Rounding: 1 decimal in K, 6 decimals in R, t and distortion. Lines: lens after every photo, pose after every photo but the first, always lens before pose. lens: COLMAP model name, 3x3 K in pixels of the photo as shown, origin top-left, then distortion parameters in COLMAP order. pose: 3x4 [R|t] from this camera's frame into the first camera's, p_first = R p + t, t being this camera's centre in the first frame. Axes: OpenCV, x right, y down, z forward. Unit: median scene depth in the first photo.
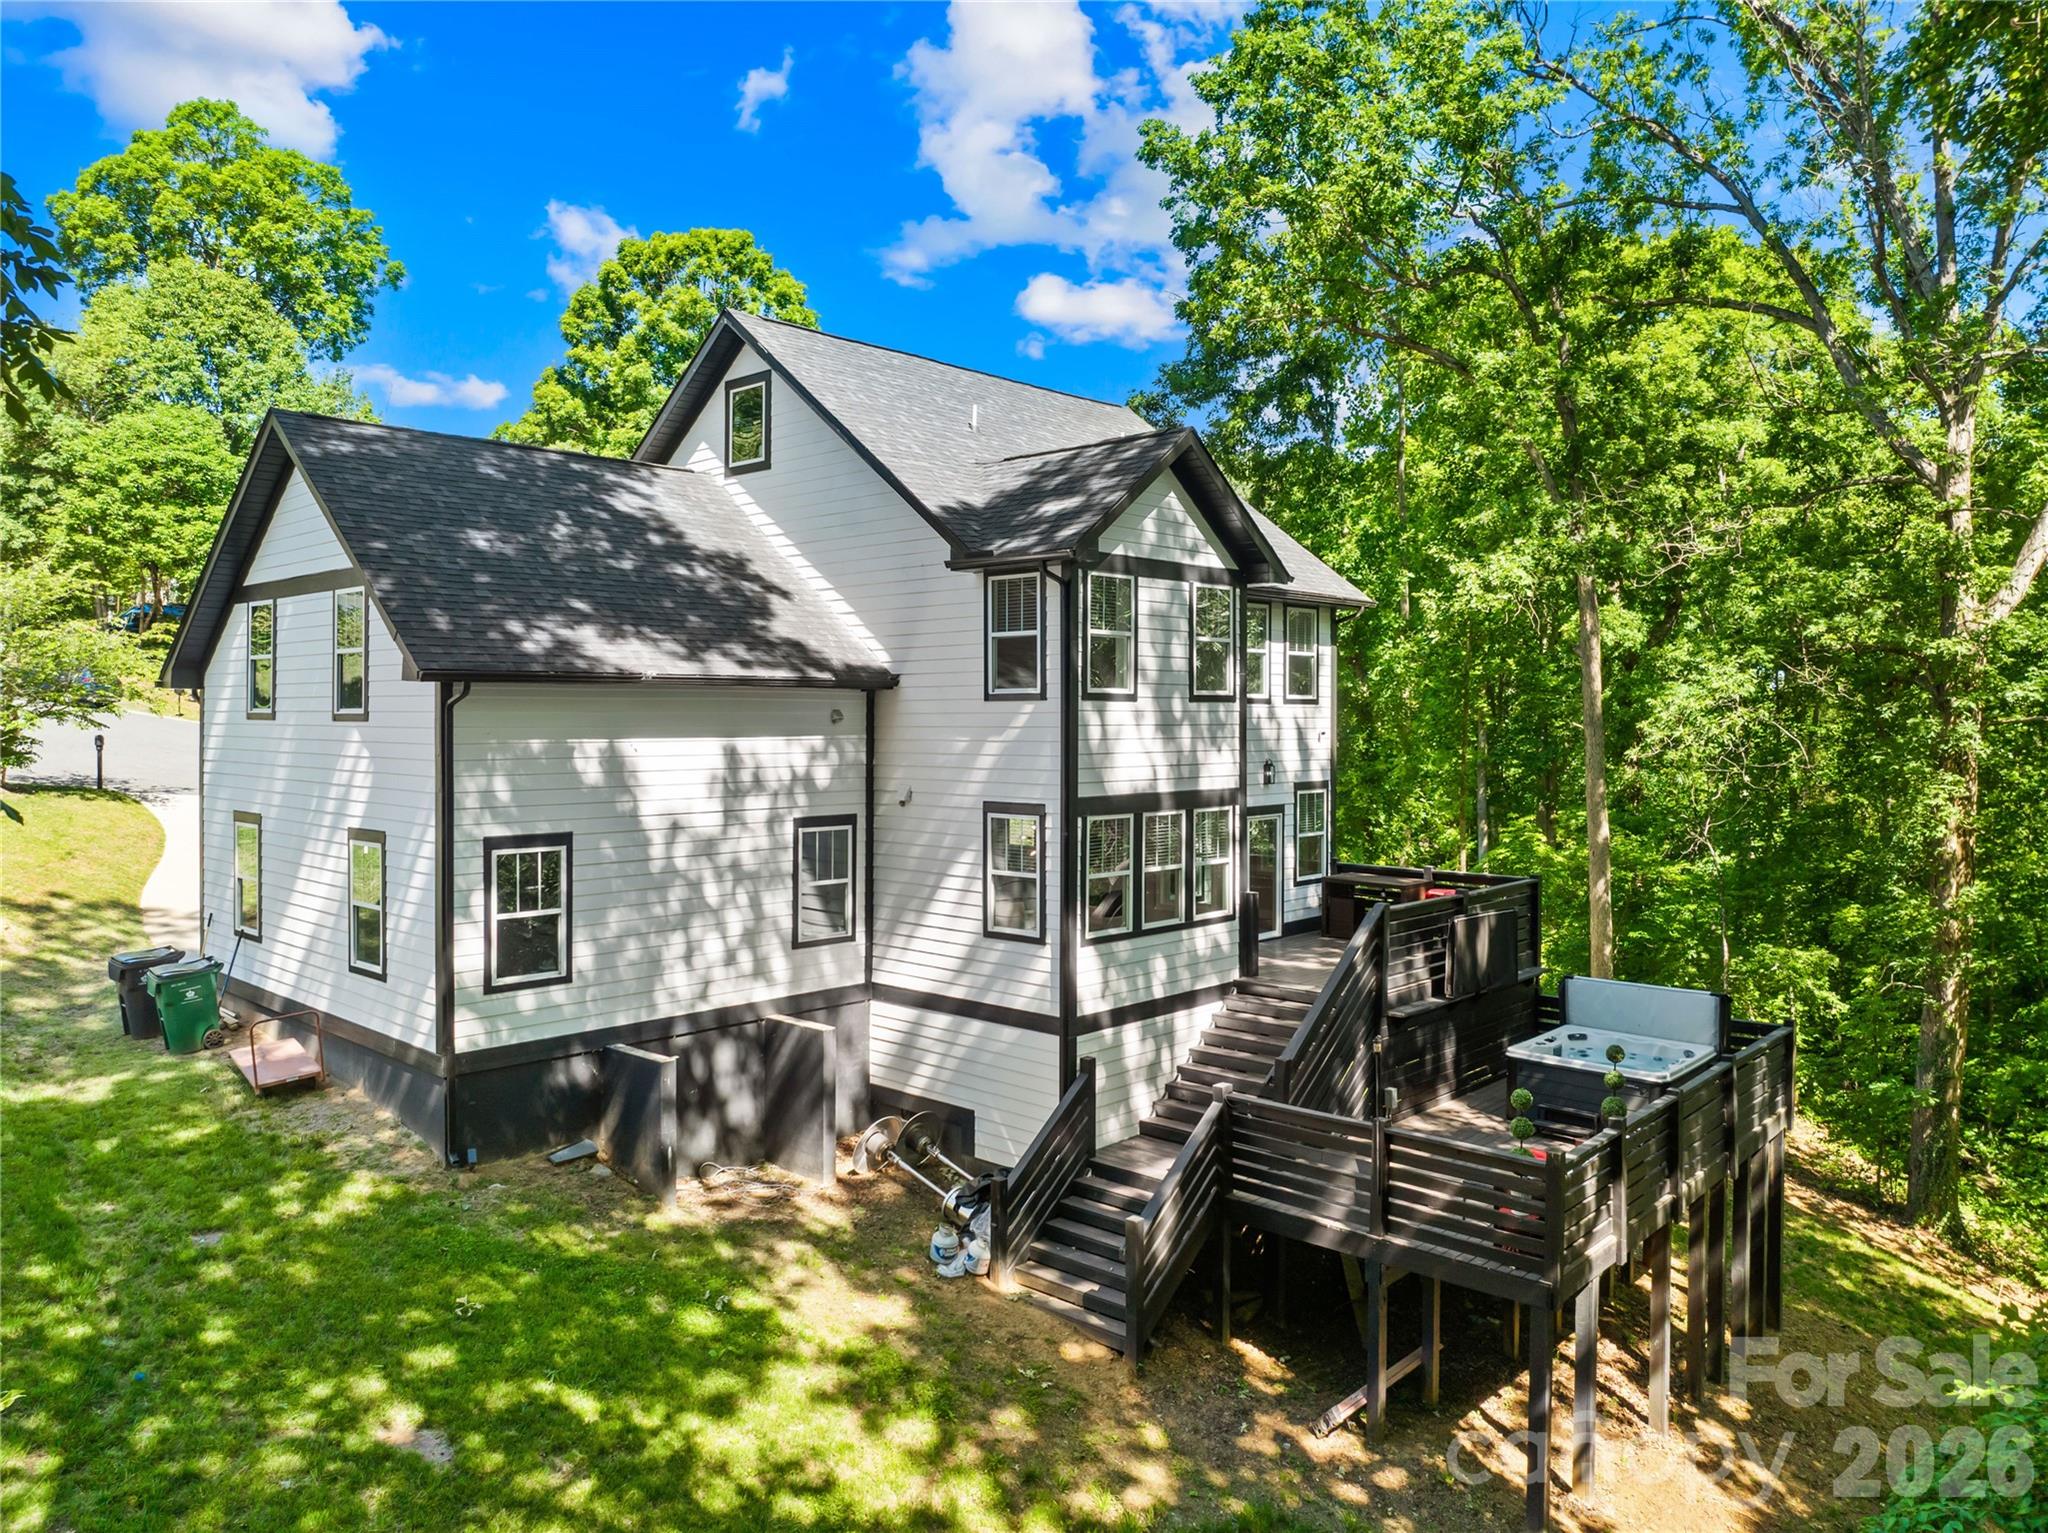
lens RADIAL K [[1424.2, 0, 1022.8], [0, 1424.2, 761.3], [0, 0, 1]] dist [-0.021275, -0.000270]
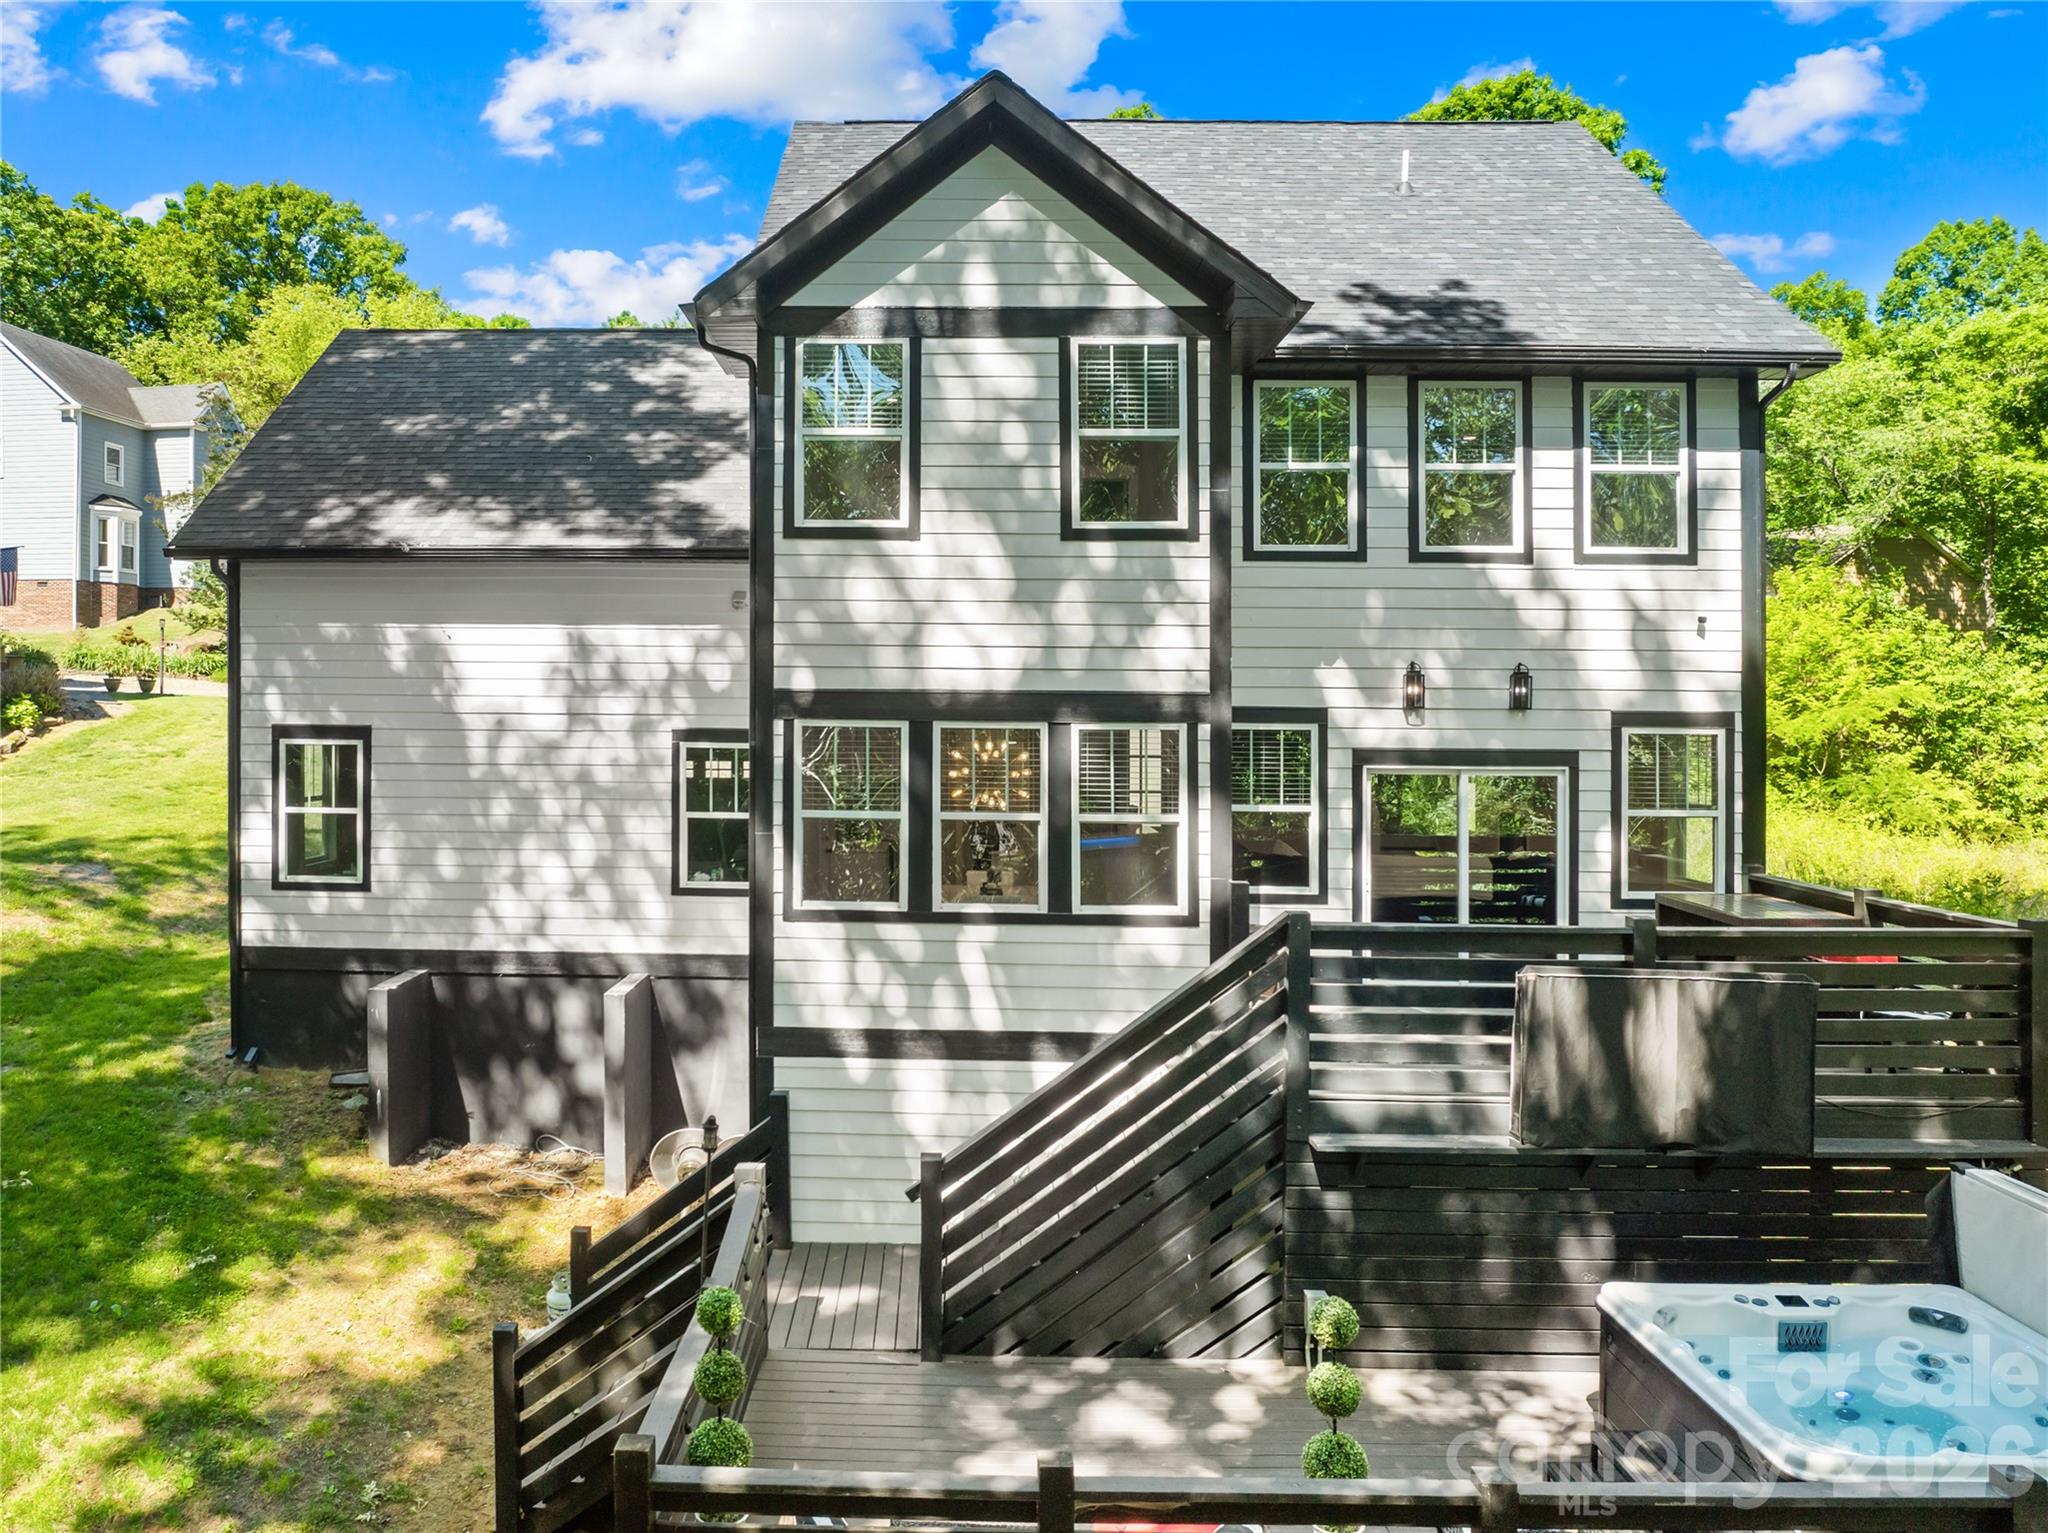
lens RADIAL K [[1470.2, 0, 1024.7], [0, 1470.2, 762.9], [0, 0, 1]] dist [-0.025286, -0.006465]
pose [[0.673418, 0.025506, -0.738822, 0.594721], [-0.030742, 0.999506, 0.006485, 0.050114], [0.738623, 0.018346, 0.673869, 0.616916]]
